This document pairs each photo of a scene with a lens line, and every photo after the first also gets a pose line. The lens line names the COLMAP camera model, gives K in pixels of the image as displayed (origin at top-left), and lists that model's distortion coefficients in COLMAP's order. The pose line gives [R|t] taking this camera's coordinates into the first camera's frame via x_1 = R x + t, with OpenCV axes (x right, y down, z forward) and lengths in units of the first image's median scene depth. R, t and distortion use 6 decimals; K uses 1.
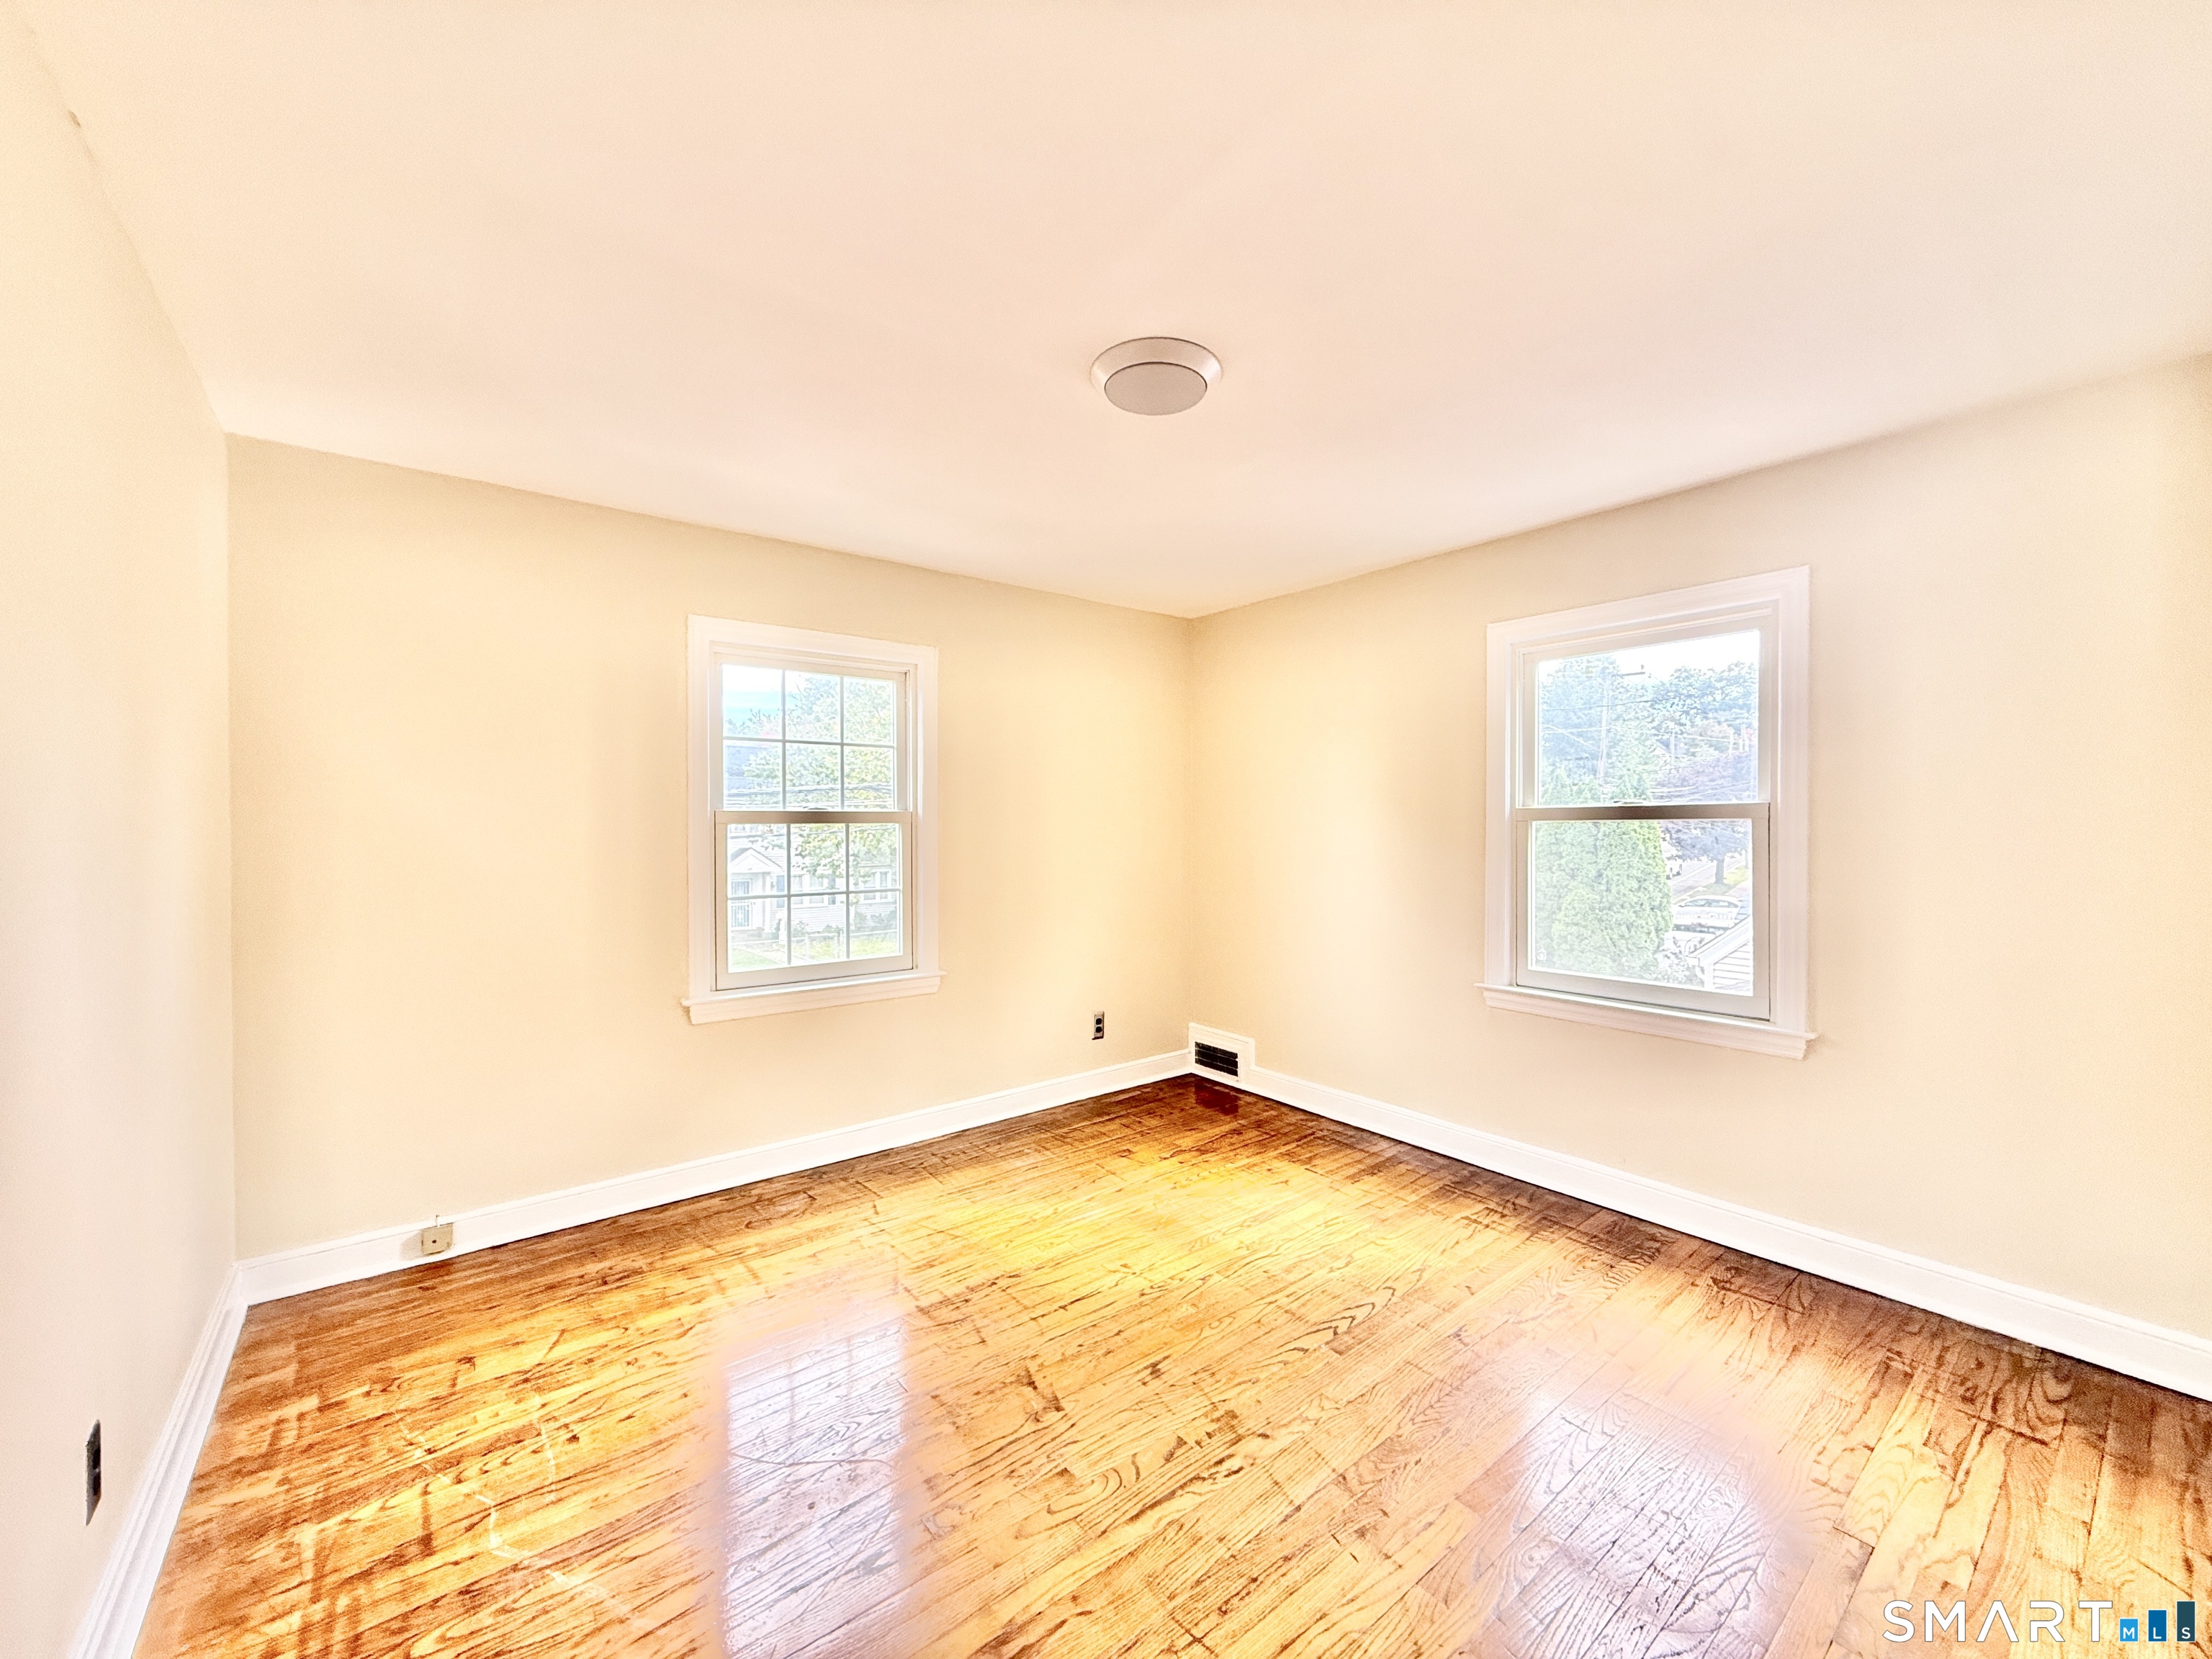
lens RADIAL K [[903.2, 0, 1117.6], [0, 903.2, 831.2], [0, 0, 1]] dist [0.000221, -0.000389]
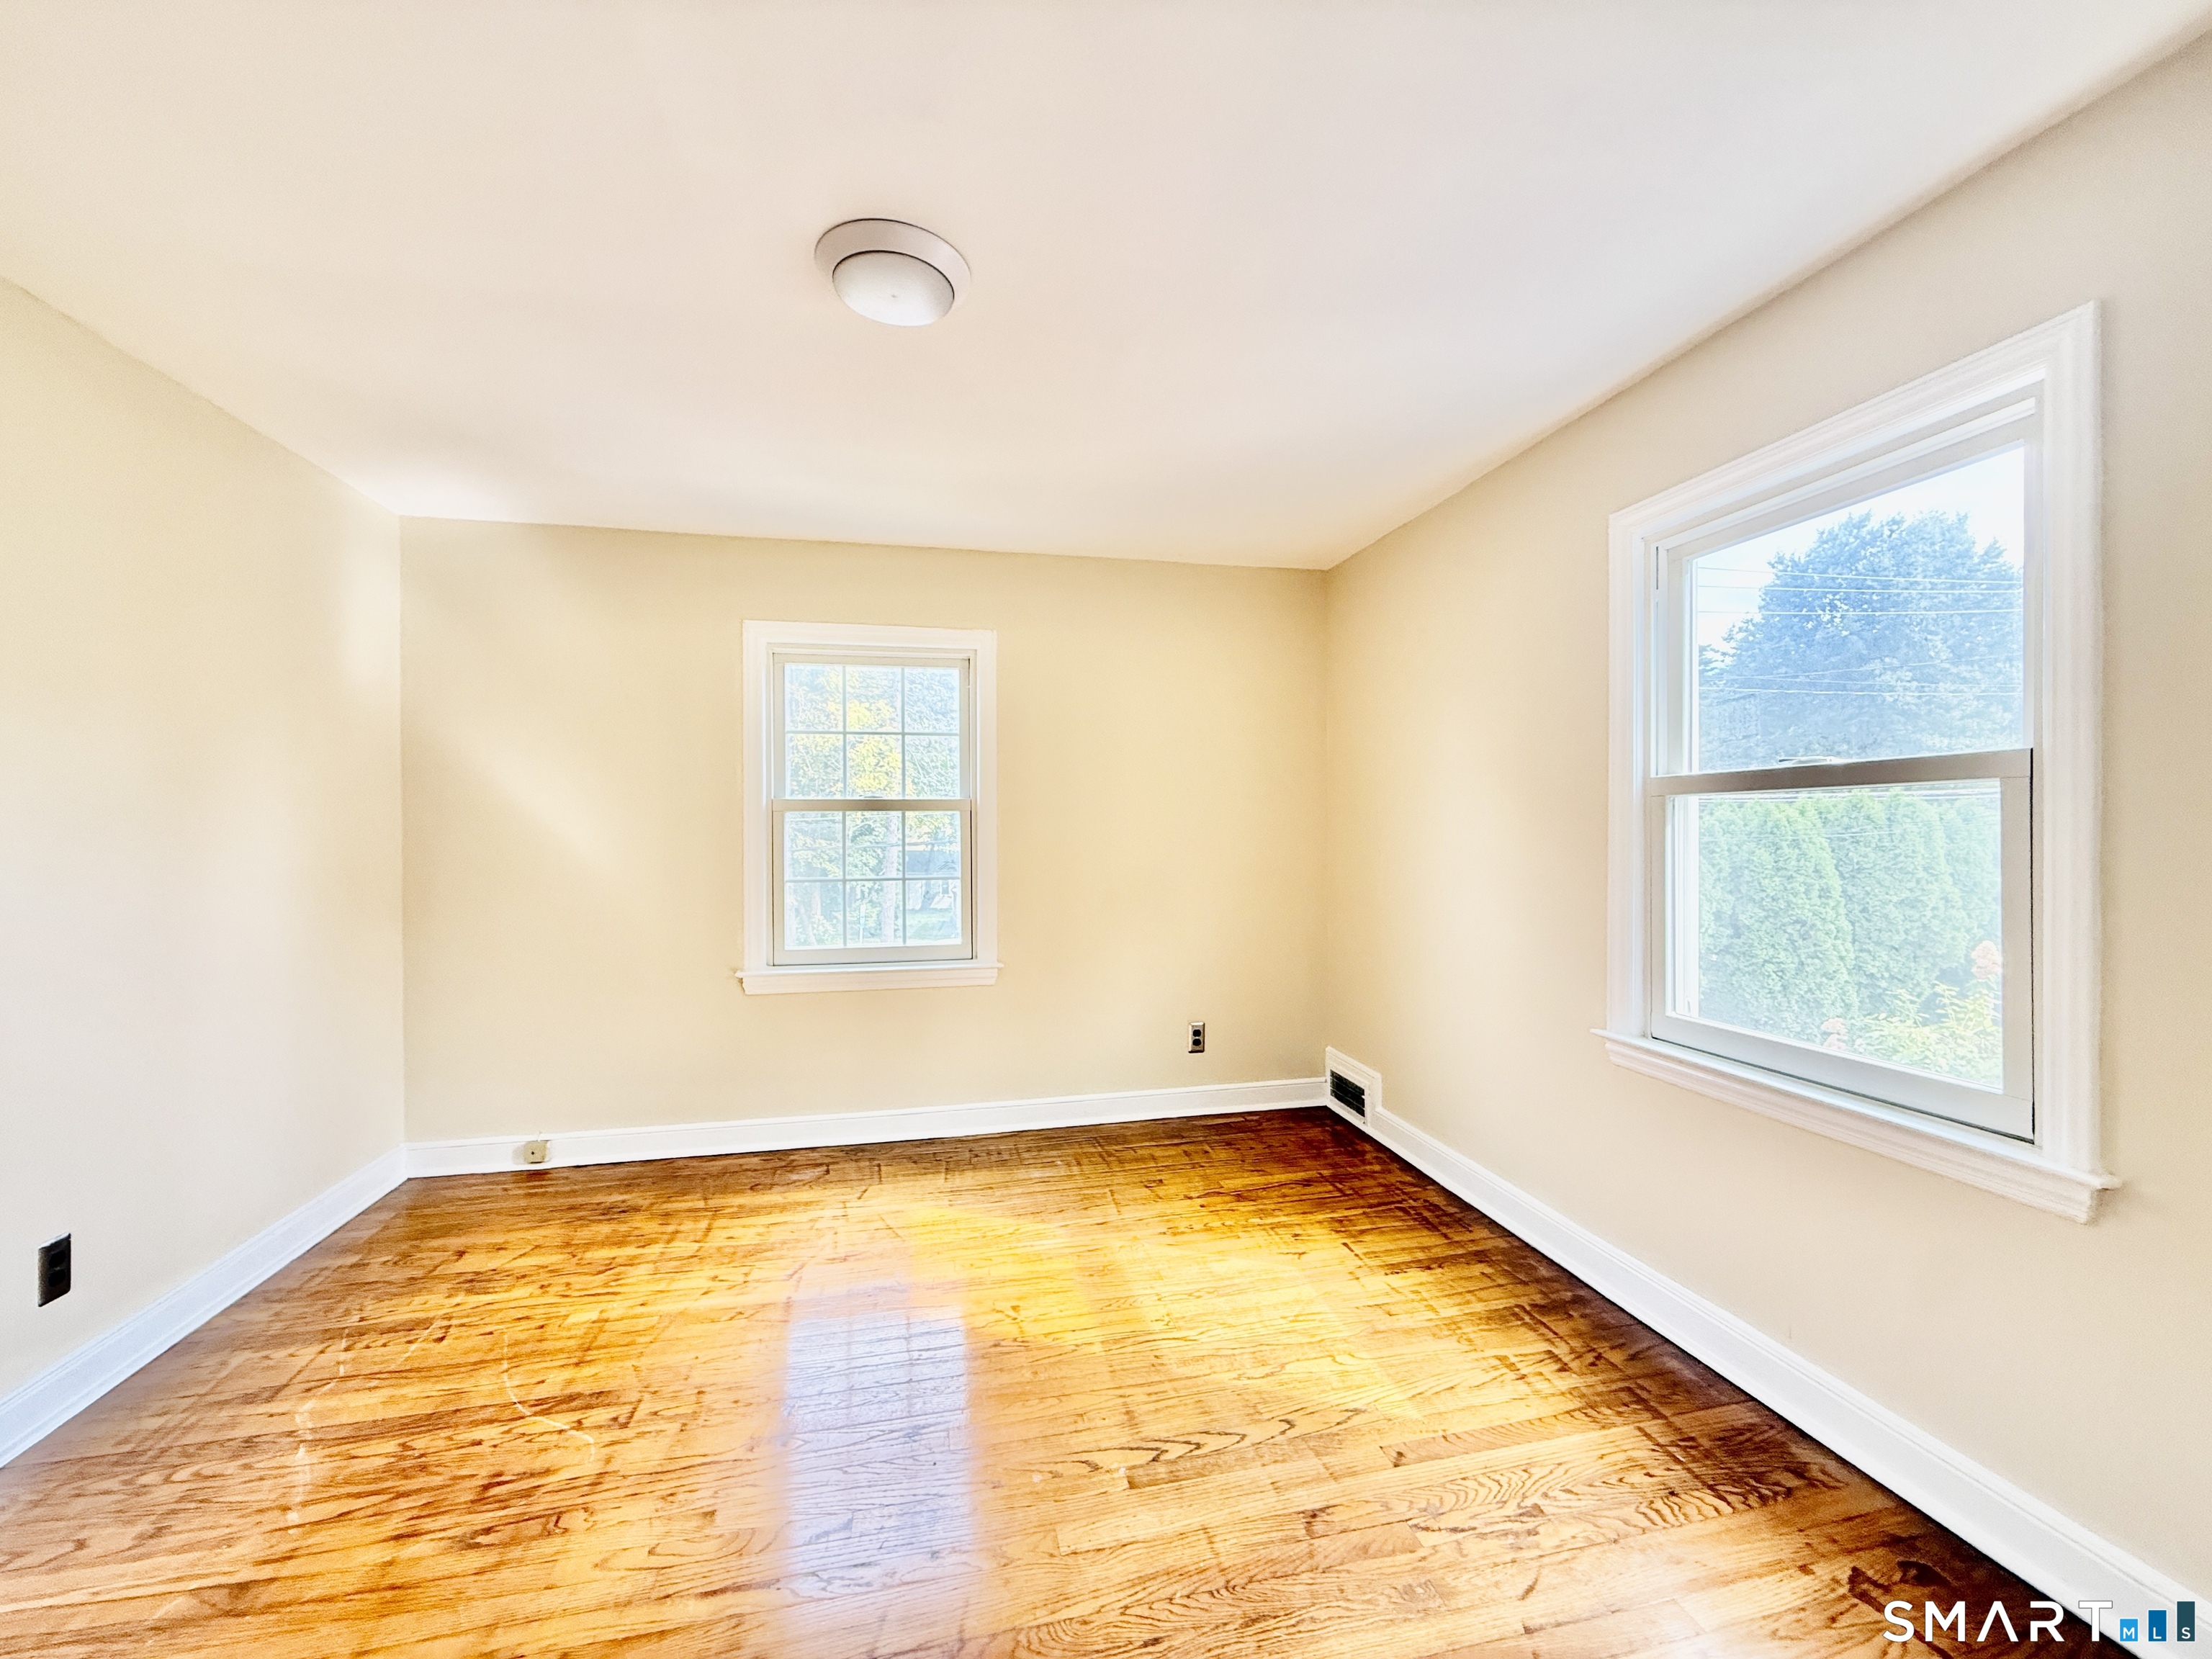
lens RADIAL K [[903.2, 0, 1111.0], [0, 903.2, 832.0], [0, 0, 1]] dist [0.000221, -0.000389]
pose [[0.892023, -0.000083, -0.451991, 0.424008], [-0.001516, 0.999994, -0.003176, 0.020372], [0.451988, 0.003518, 0.892017, 0.227575]]
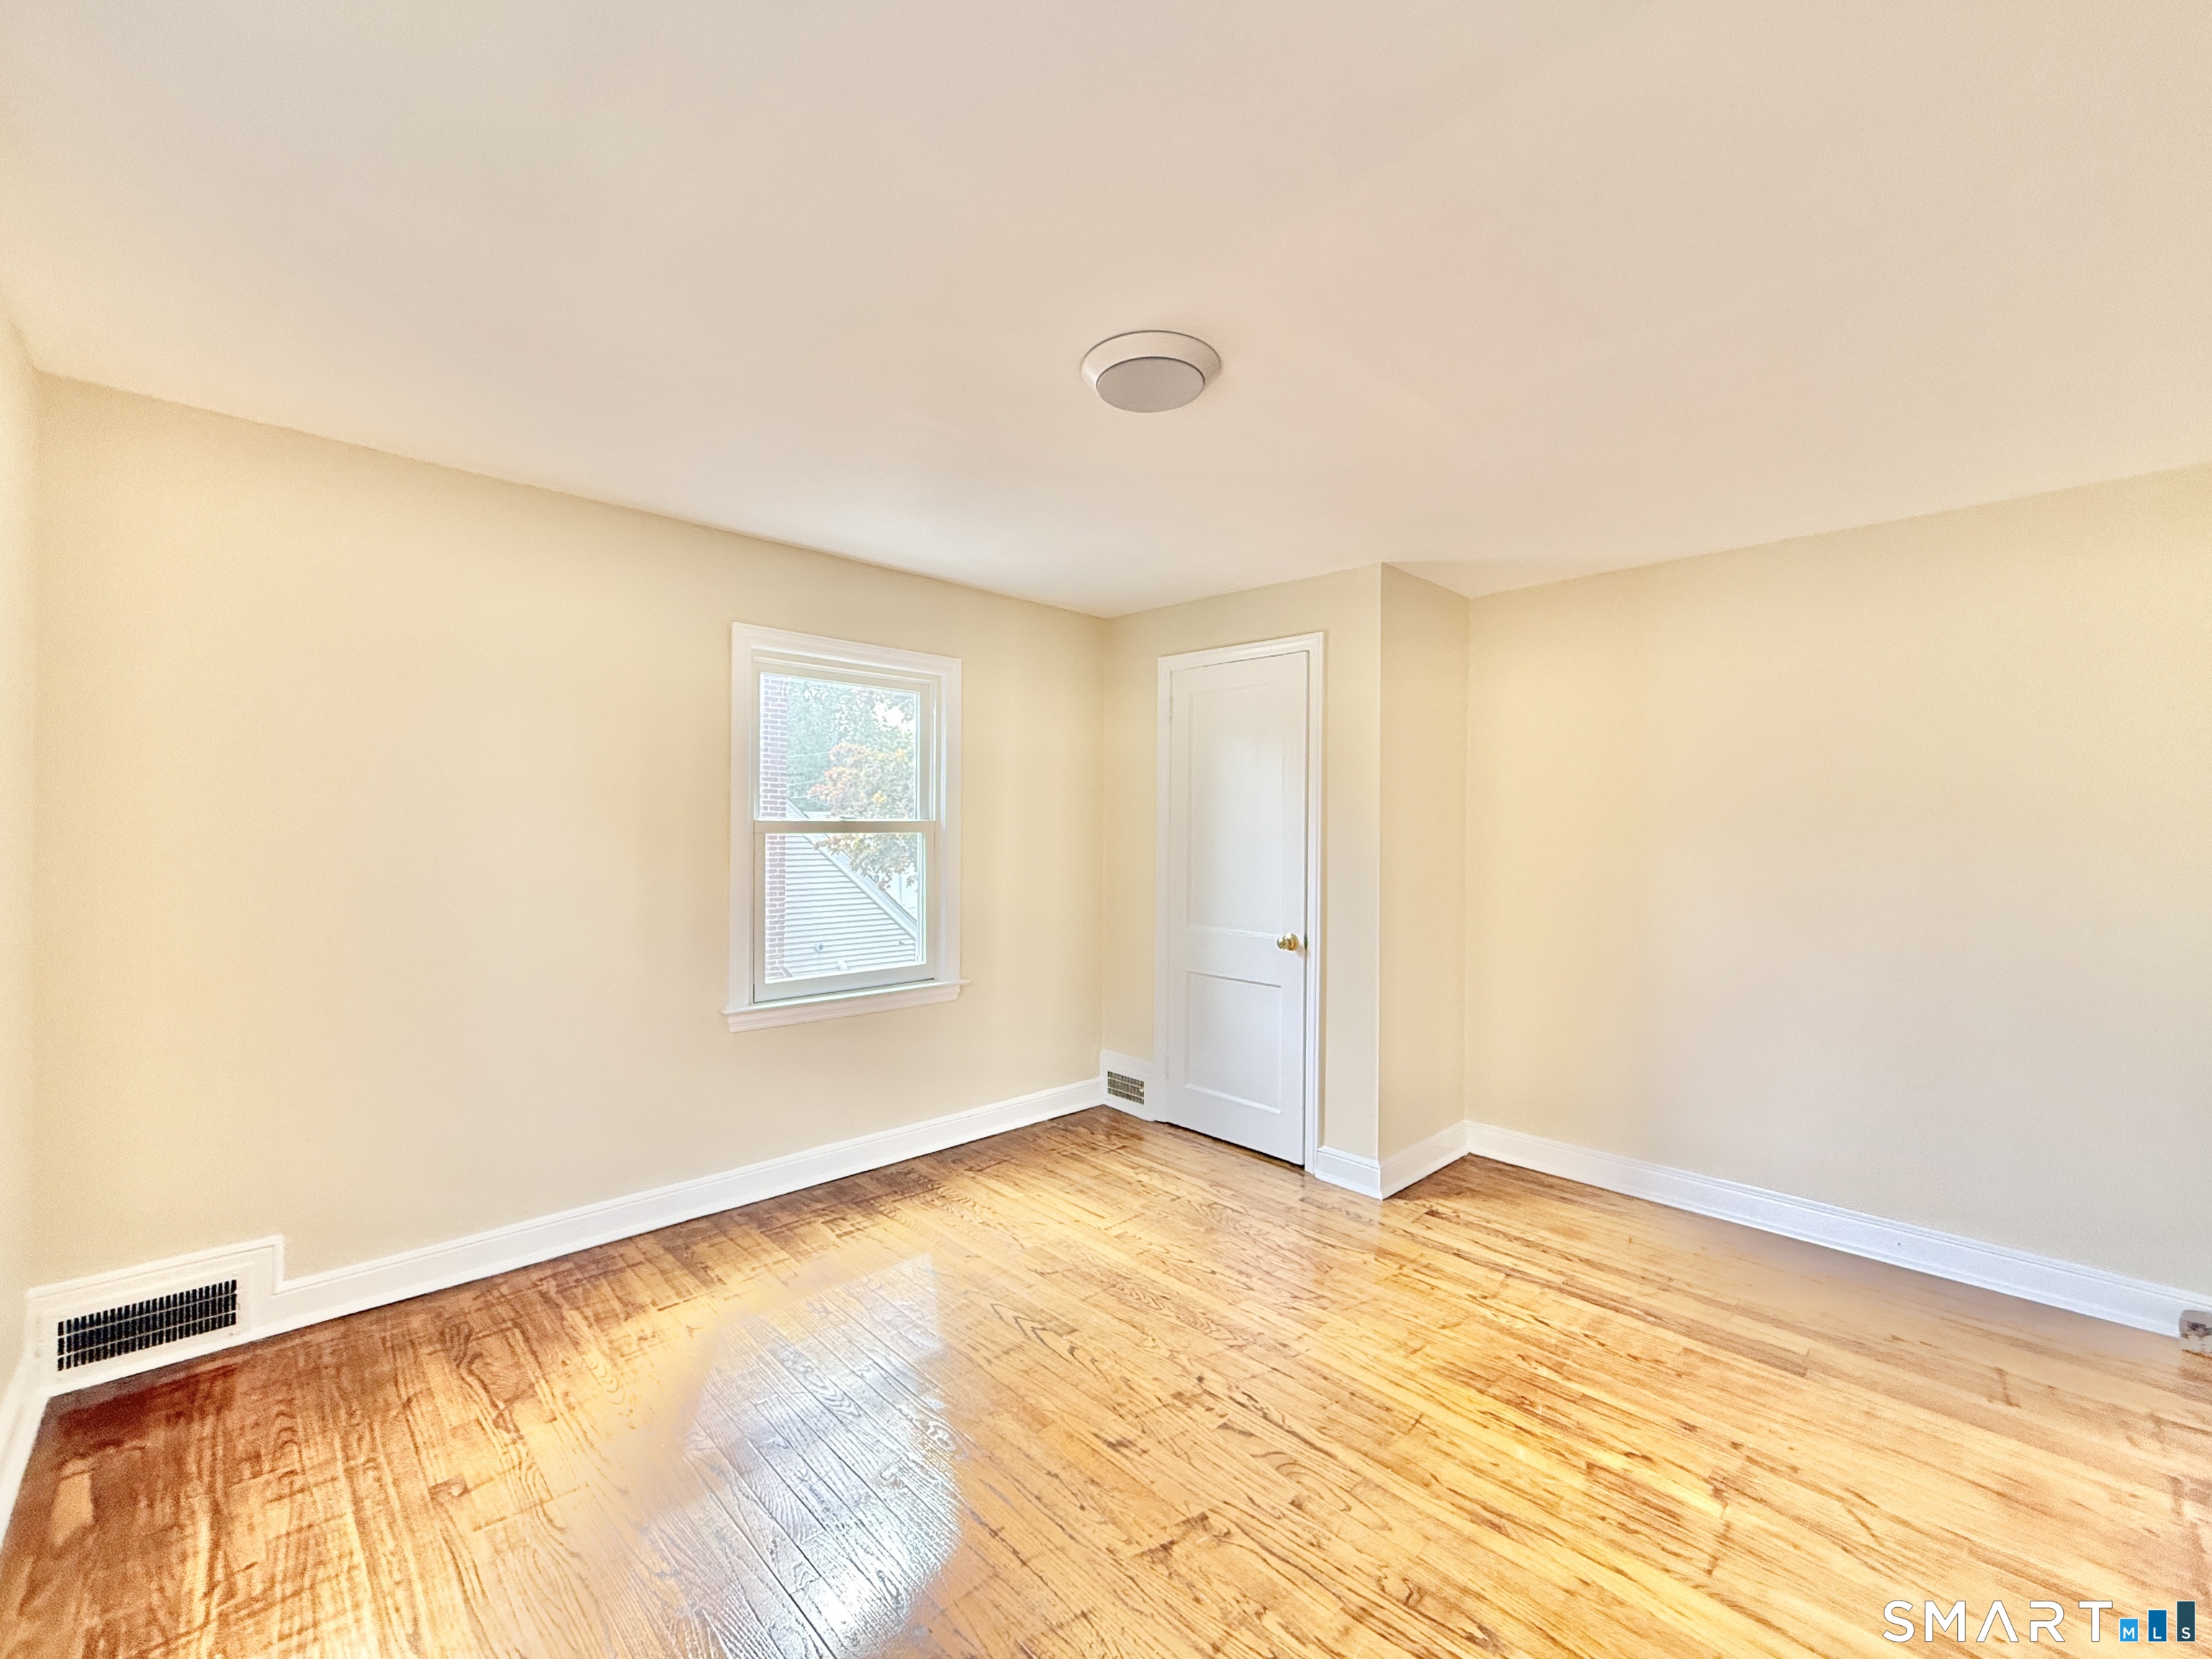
lens RADIAL K [[903.2, 0, 1119.8], [0, 903.2, 828.8], [0, 0, 1]] dist [0.000221, -0.000389]
pose [[-0.104409, -0.001354, 0.994534, -0.616503], [0.000190, 0.999999, 0.001381, -0.018465], [-0.994534, 0.000333, -0.104408, 0.781383]]
